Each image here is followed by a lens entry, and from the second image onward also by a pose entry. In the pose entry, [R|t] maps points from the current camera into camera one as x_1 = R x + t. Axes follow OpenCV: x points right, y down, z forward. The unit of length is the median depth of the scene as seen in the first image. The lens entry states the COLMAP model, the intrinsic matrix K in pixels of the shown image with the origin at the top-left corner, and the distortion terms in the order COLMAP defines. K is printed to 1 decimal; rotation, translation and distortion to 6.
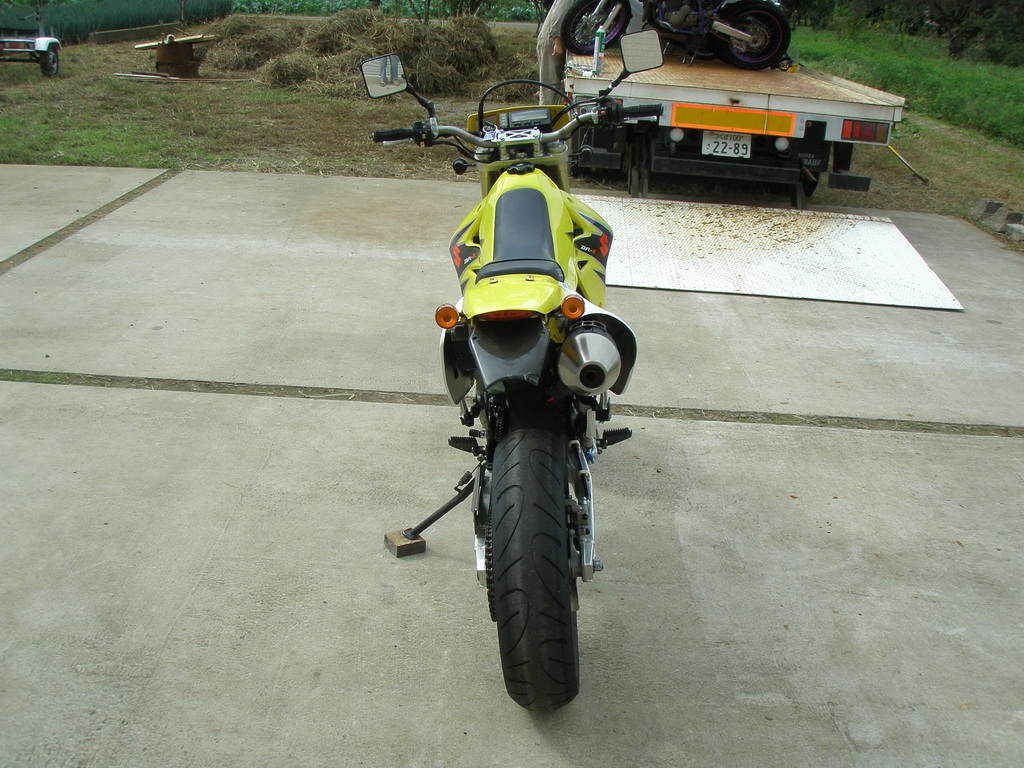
lens RADIAL K [[1149.9, 0, 526.2], [0, 1149.9, 410.9], [0, 0, 1]] dist [-0.211439, 0.196191]
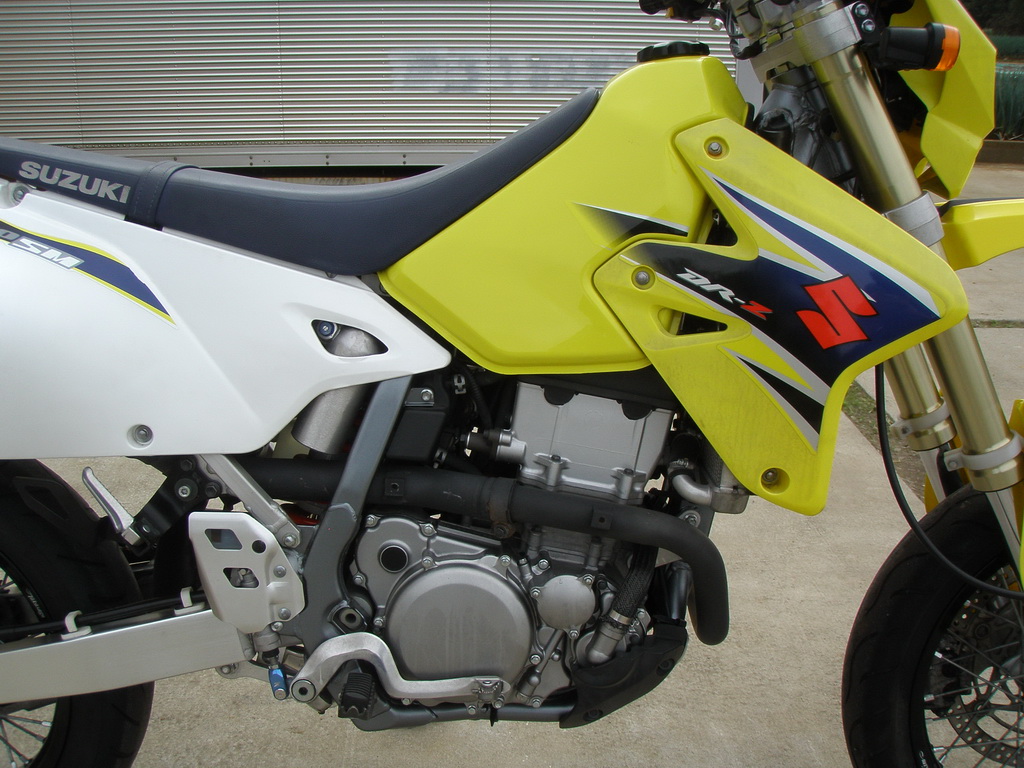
lens RADIAL K [[1140.5, 0, 505.5], [0, 1140.5, 404.1], [0, 0, 1]] dist [-0.208970, 0.198478]
pose [[0.028479, 0.277157, -0.960403, 0.151848], [-0.364172, 0.897638, 0.248245, -0.066275], [0.930896, 0.342682, 0.126496, 0.348976]]
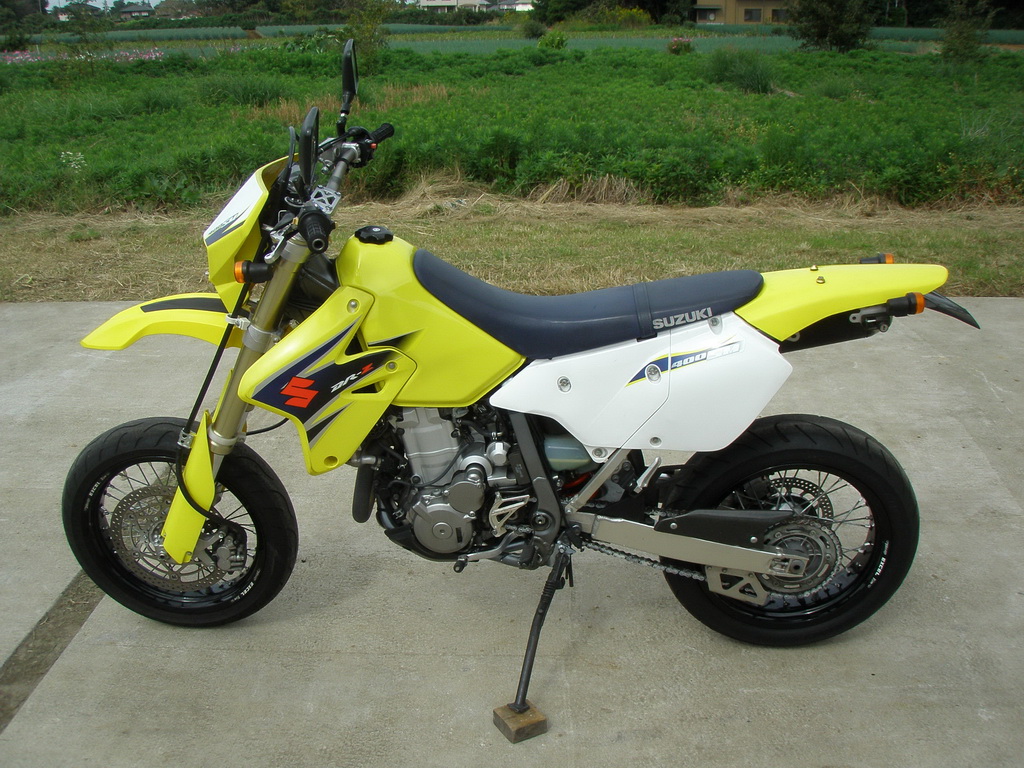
lens RADIAL K [[1140.5, 0, 505.5], [0, 1140.5, 404.1], [0, 0, 1]] dist [-0.208970, 0.198478]
pose [[0.040005, -0.383179, 0.922807, -0.276535], [0.368393, 0.864142, 0.342849, -0.127491], [-0.928809, 0.326240, 0.175730, 0.306198]]
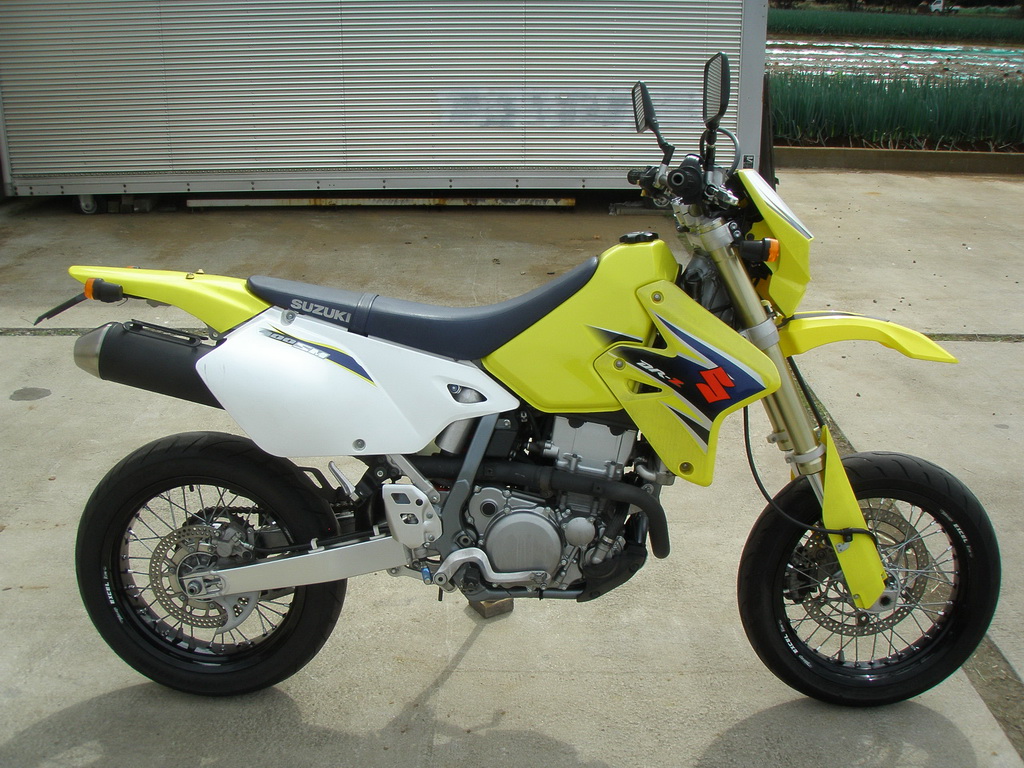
lens RADIAL K [[1140.5, 0, 505.5], [0, 1140.5, 404.1], [0, 0, 1]] dist [-0.208970, 0.198478]
pose [[0.004665, 0.296853, -0.954912, 0.274429], [-0.358710, 0.891867, 0.275501, -0.107696], [0.933438, 0.341251, 0.110645, 0.325163]]
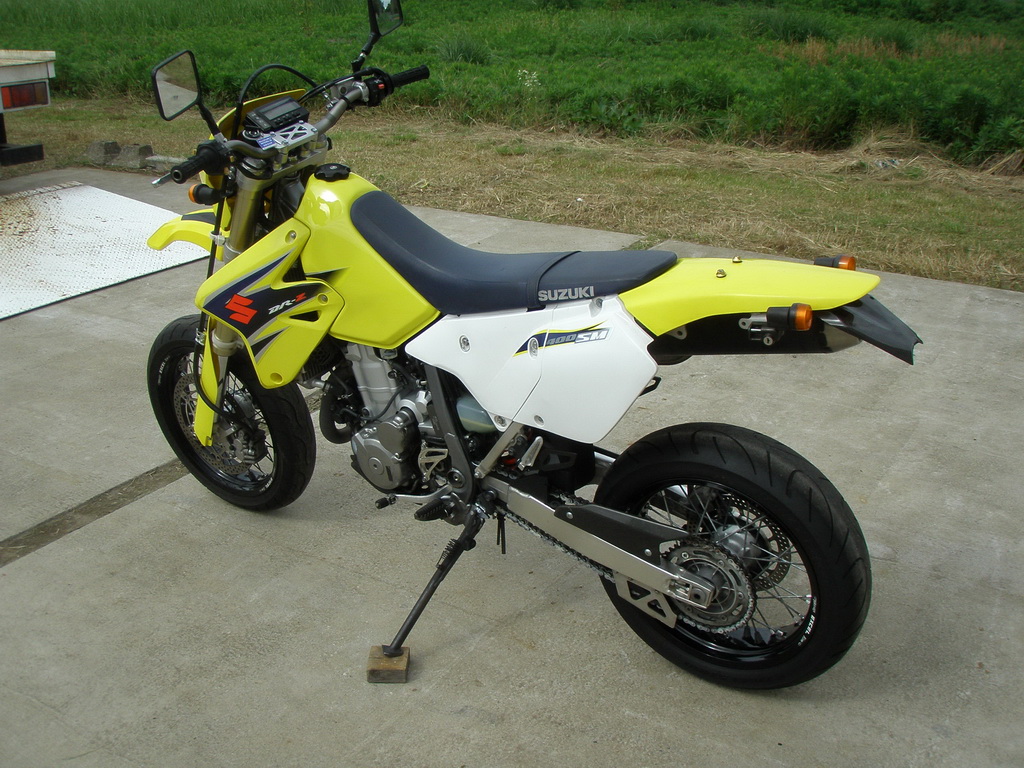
lens RADIAL K [[1140.5, 0, 505.5], [0, 1140.5, 404.1], [0, 0, 1]] dist [-0.208970, 0.198478]
pose [[0.537129, -0.374410, 0.755850, -0.221309], [0.335258, 0.917030, 0.216007, -0.072123], [-0.774012, 0.137382, 0.618087, 0.164847]]
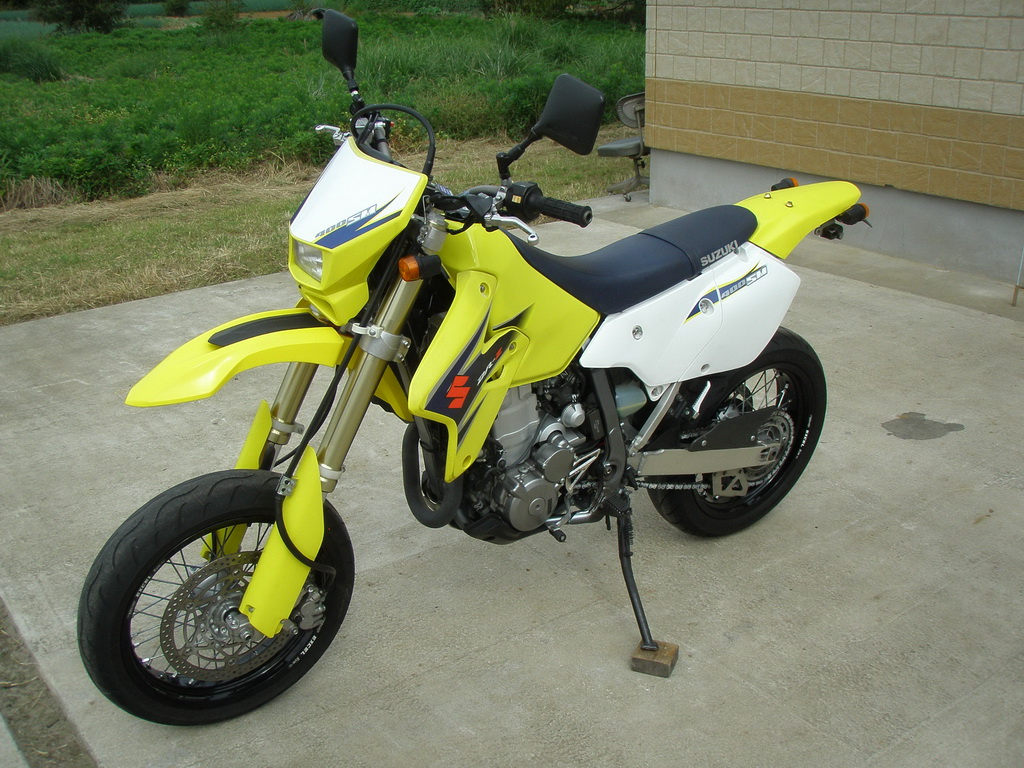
lens RADIAL K [[1140.5, 0, 505.5], [0, 1140.5, 404.1], [0, 0, 1]] dist [-0.208970, 0.198478]
pose [[-0.592715, -0.330167, 0.734628, -0.216867], [0.270578, 0.777475, 0.567733, -0.192828], [-0.758602, 0.535278, -0.371485, 0.487295]]
